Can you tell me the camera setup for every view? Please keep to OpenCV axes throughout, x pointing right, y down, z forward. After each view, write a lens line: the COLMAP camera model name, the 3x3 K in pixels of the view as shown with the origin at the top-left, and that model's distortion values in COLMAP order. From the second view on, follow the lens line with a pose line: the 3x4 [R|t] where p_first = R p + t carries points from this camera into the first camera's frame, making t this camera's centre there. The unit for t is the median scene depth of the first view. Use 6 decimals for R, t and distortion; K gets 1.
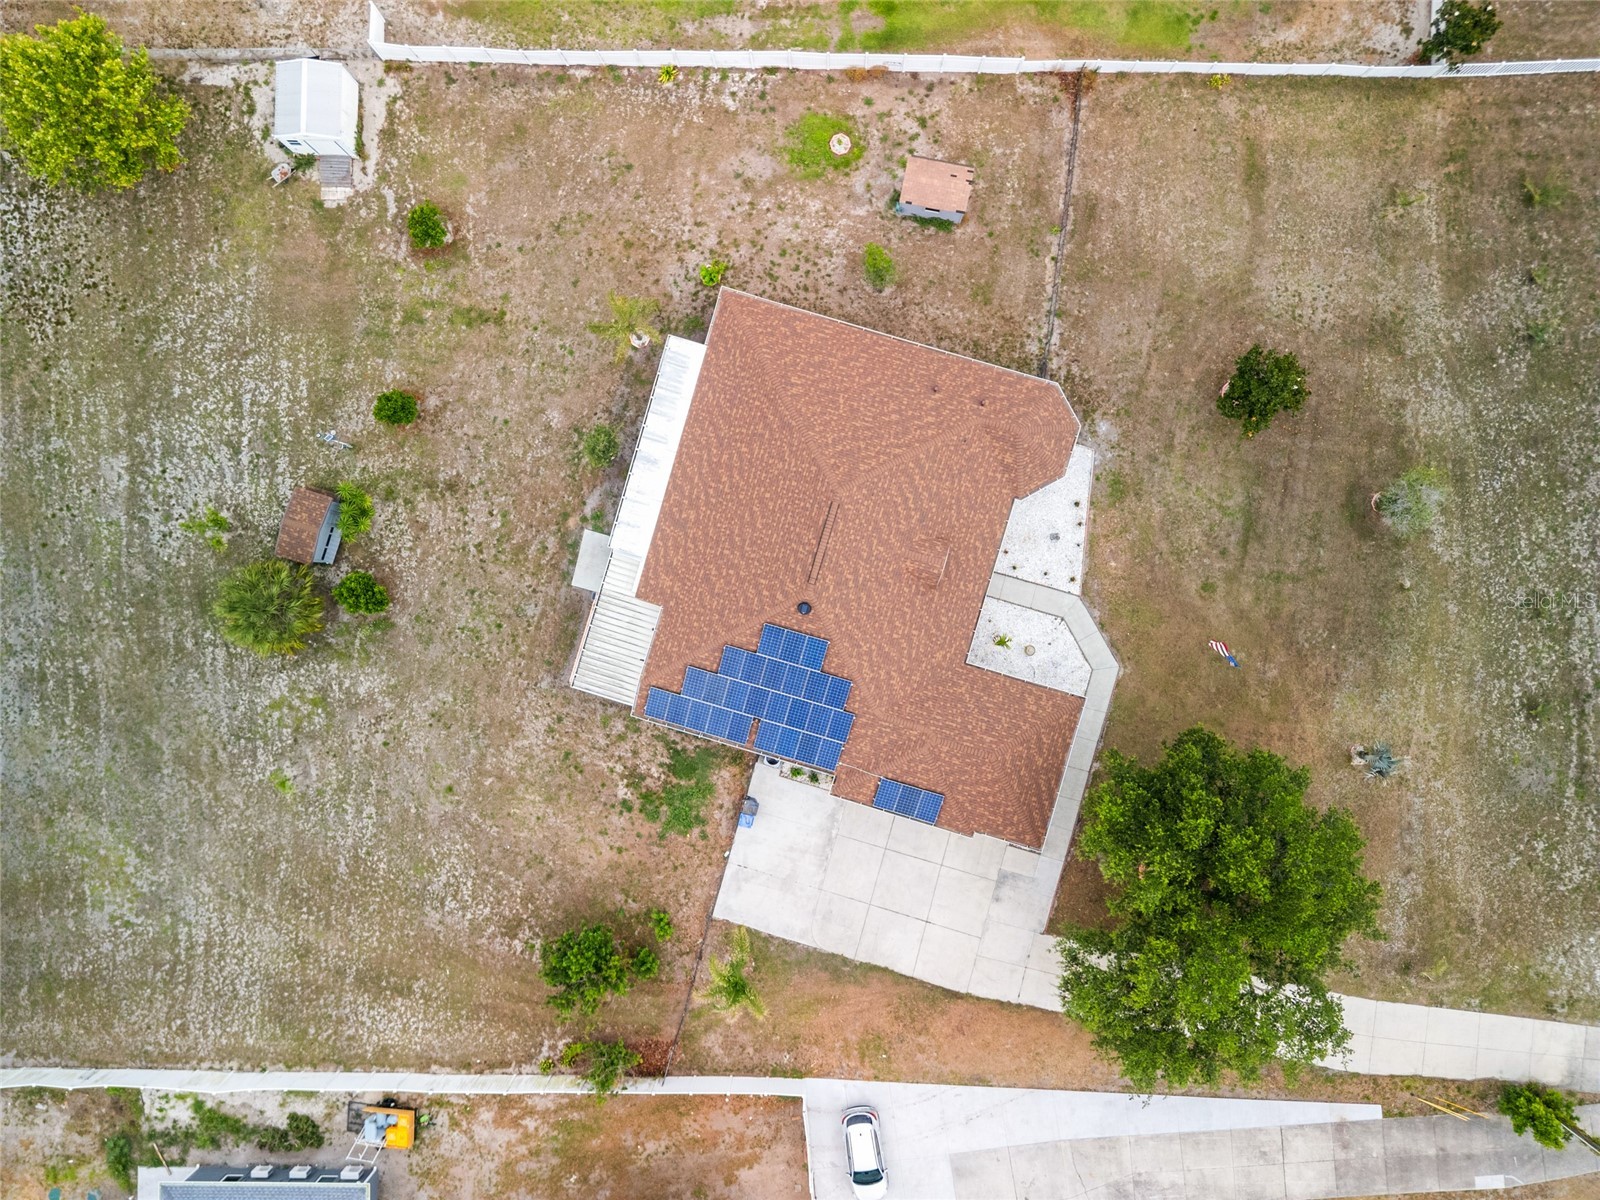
lens RADIAL K [[1111.8, 0, 817.3], [0, 1111.8, 597.5], [0, 0, 1]] dist [0.061921, -0.050331]
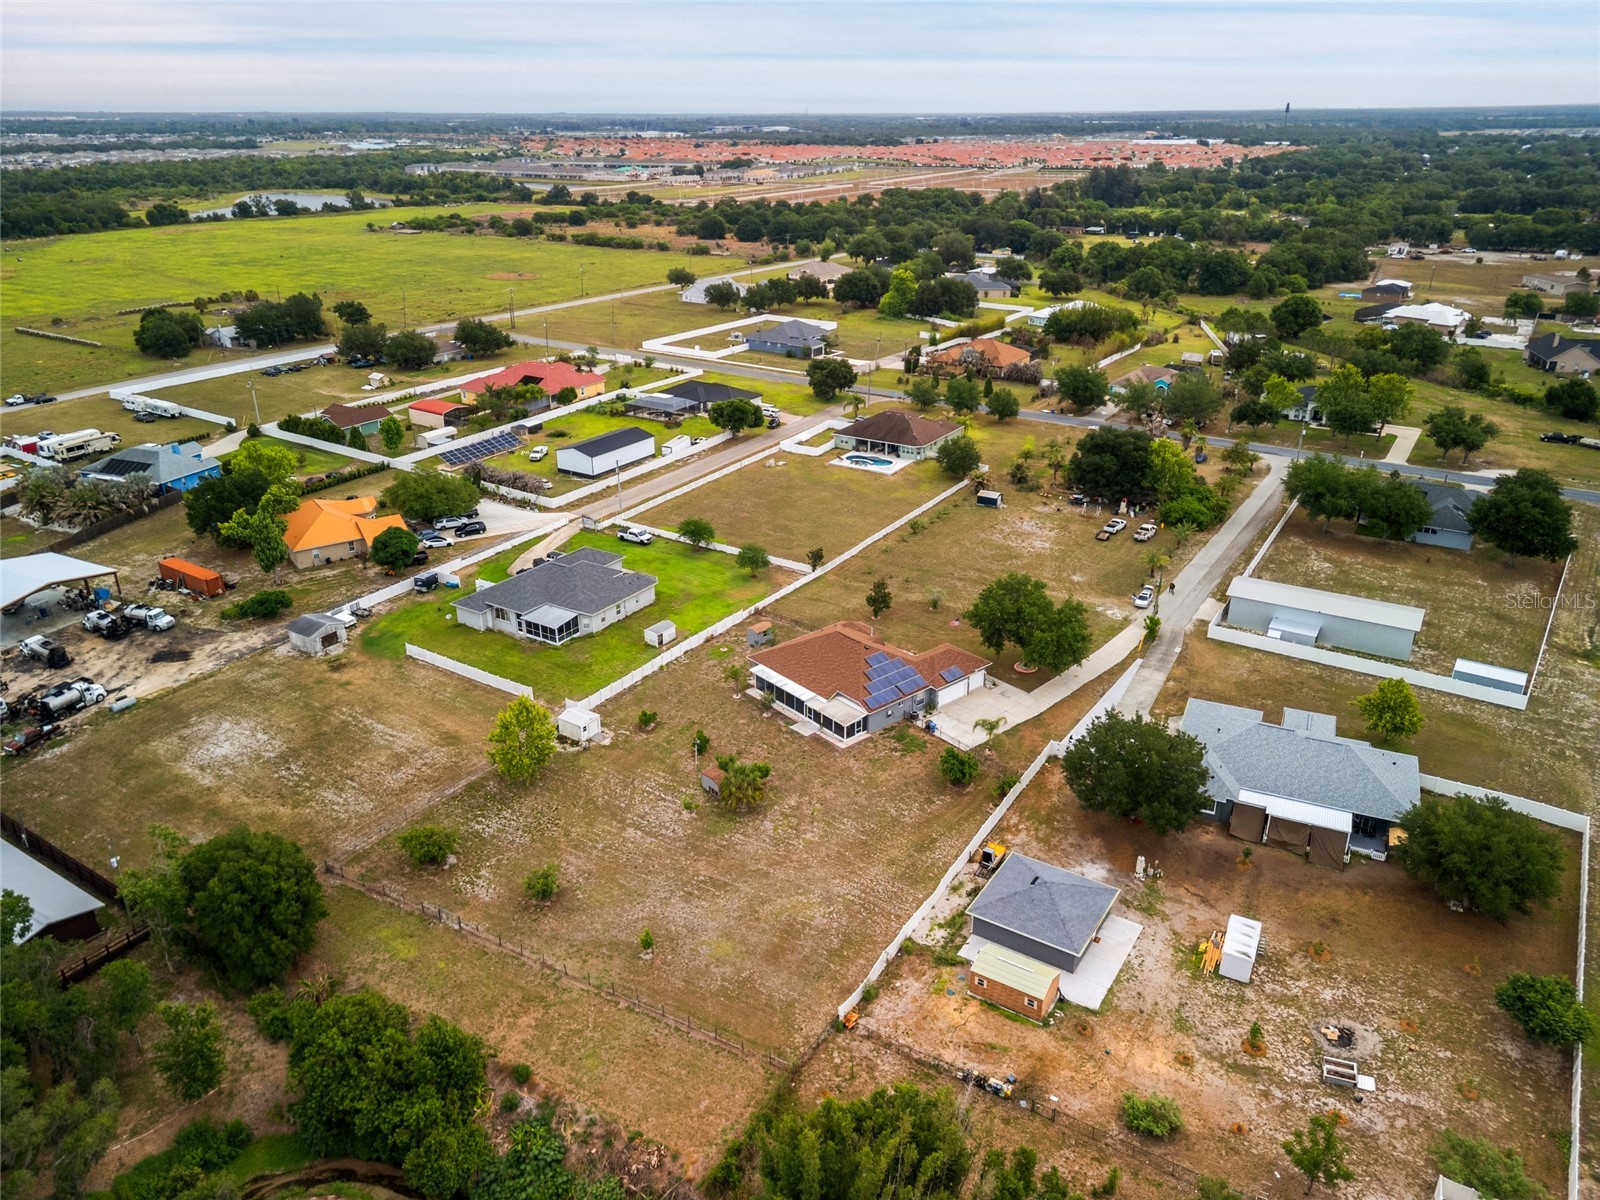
lens RADIAL K [[1111.8, 0, 795.9], [0, 1111.8, 625.0], [0, 0, 1]] dist [0.061921, -0.050331]
pose [[0.548349, -0.329589, 0.768560, -1.920380], [0.836244, 0.219629, -0.502454, 1.070467], [-0.003195, 0.918223, 0.396050, -0.109791]]
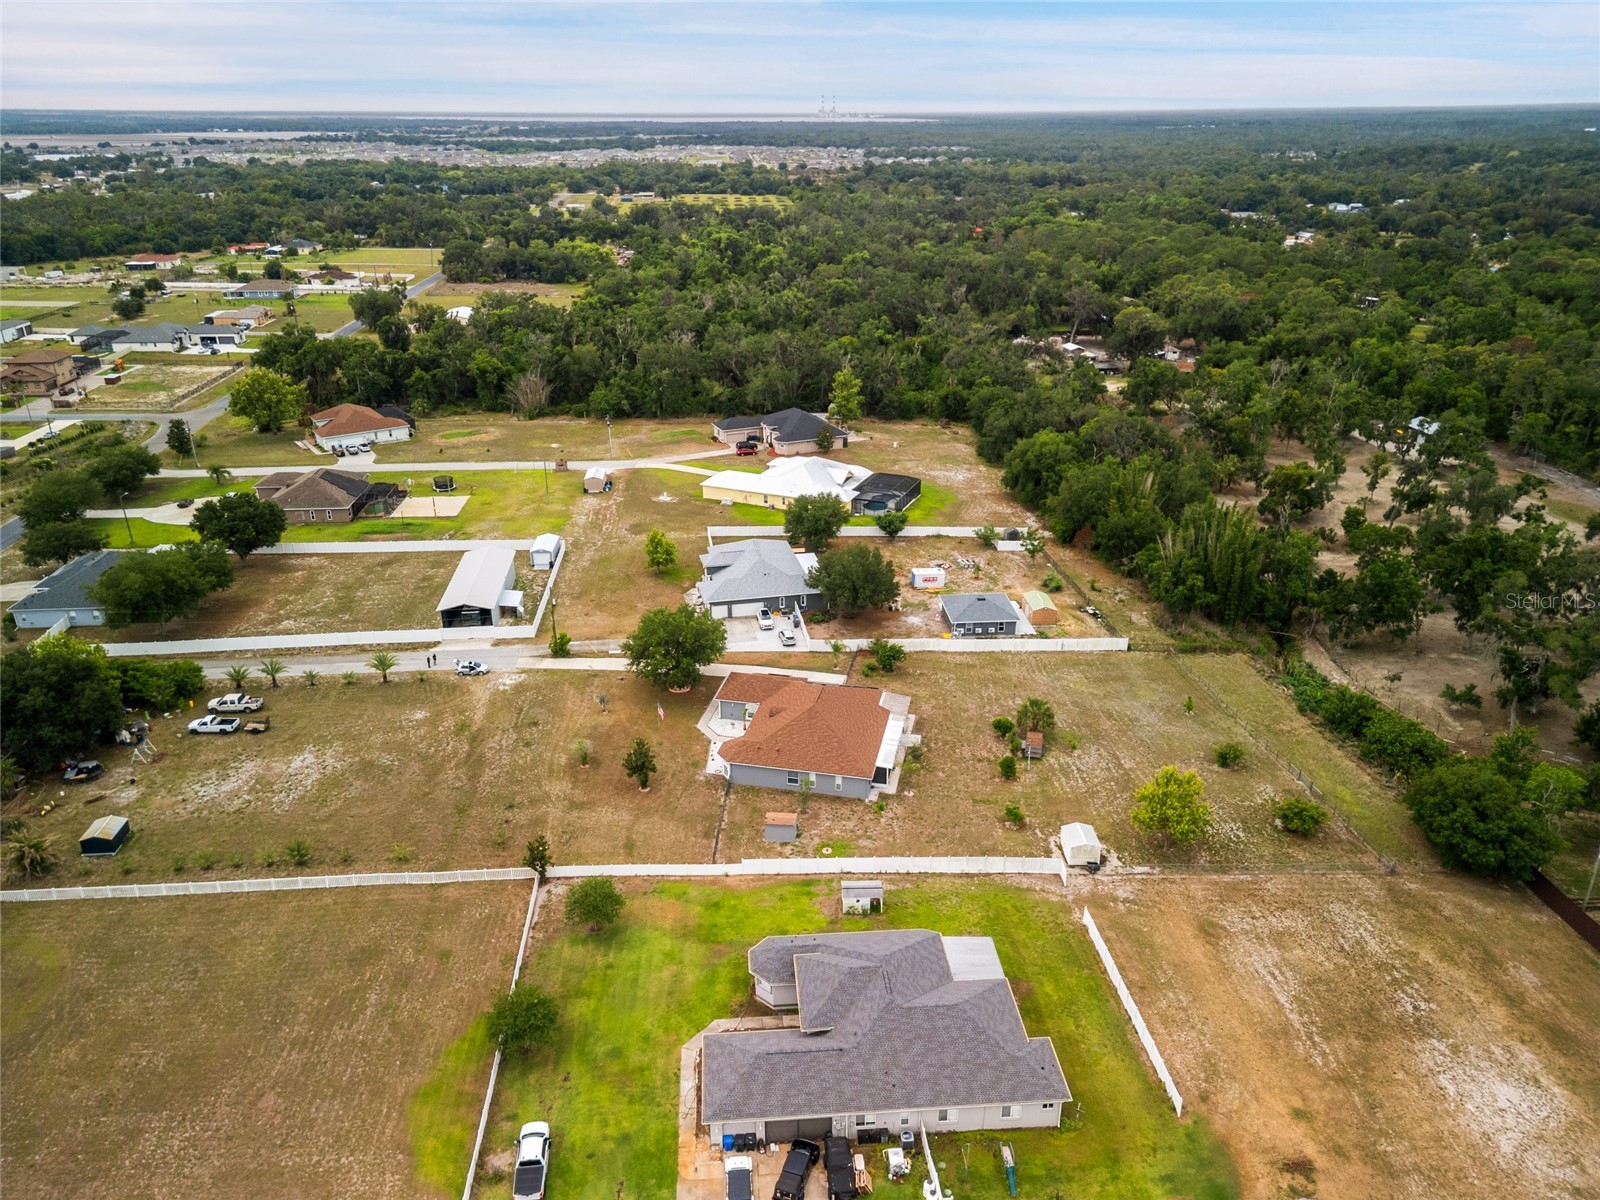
lens RADIAL K [[1111.8, 0, 801.6], [0, 1111.8, 610.6], [0, 0, 1]] dist [0.061921, -0.050331]
pose [[-0.997037, 0.050170, -0.058311, 0.165059], [-0.073764, -0.408558, 0.909747, -2.099603], [0.021818, 0.911353, 0.411048, -0.250471]]
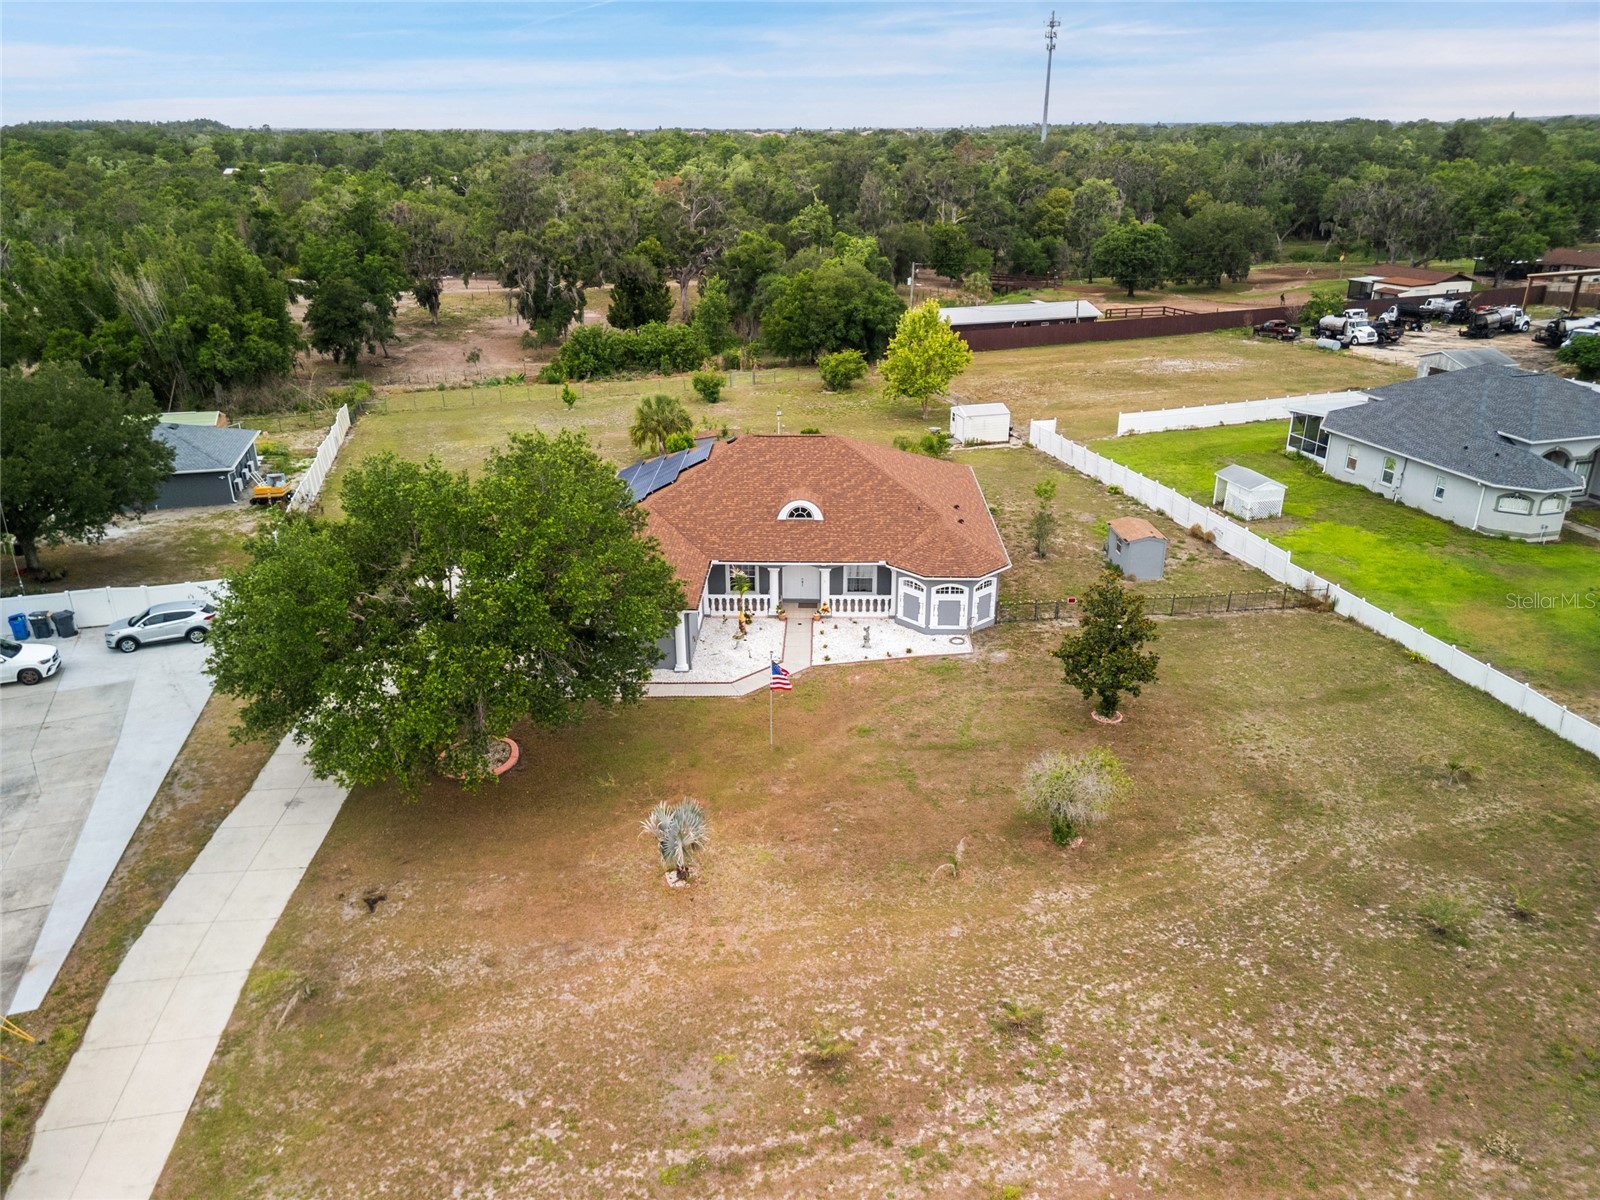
lens RADIAL K [[1111.8, 0, 801.3], [0, 1111.8, 611.8], [0, 0, 1]] dist [0.061921, -0.050331]
pose [[0.255495, 0.398579, -0.880828, 0.978493], [-0.966802, 0.101605, -0.234457, 0.204269], [-0.003953, 0.911489, 0.411306, 0.602220]]
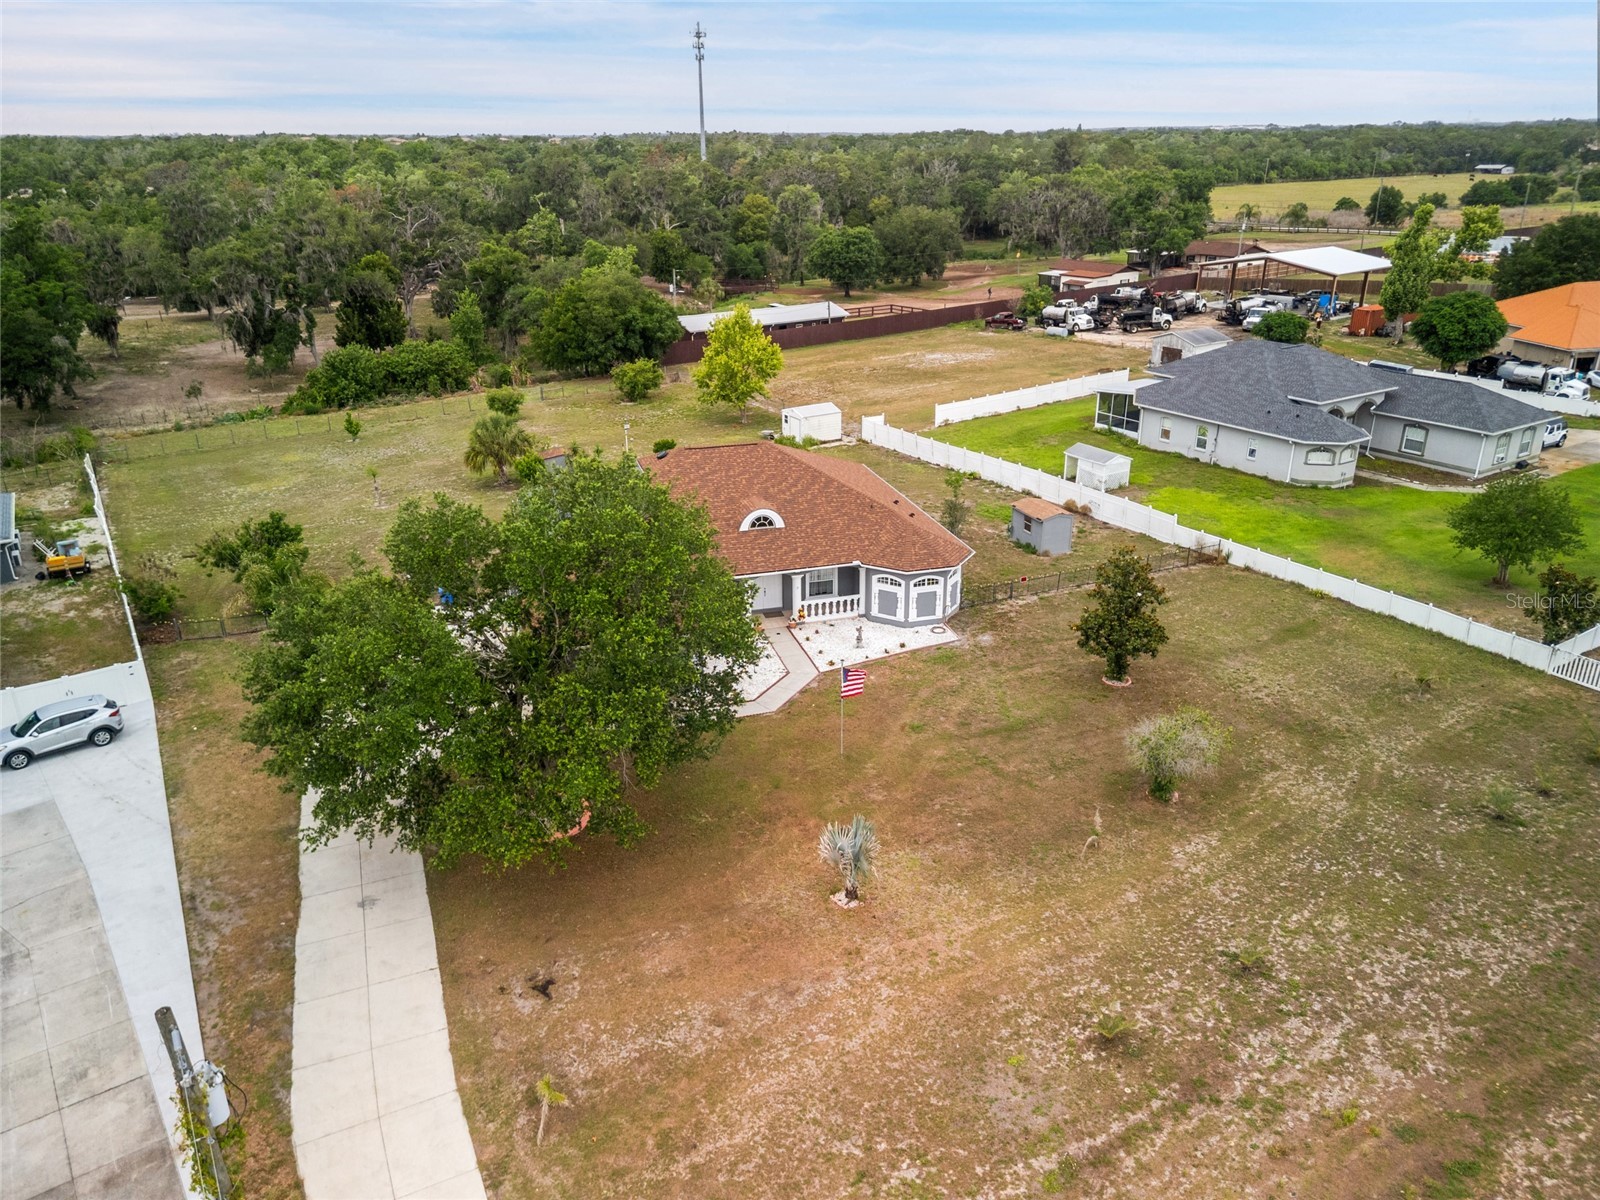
lens RADIAL K [[1111.8, 0, 801.2], [0, 1111.8, 612.3], [0, 0, 1]] dist [0.061921, -0.050331]
pose [[0.535255, 0.345113, -0.770973, 0.873772], [-0.844663, 0.211309, -0.491826, 0.423577], [-0.006822, 0.914465, 0.404608, 0.606086]]
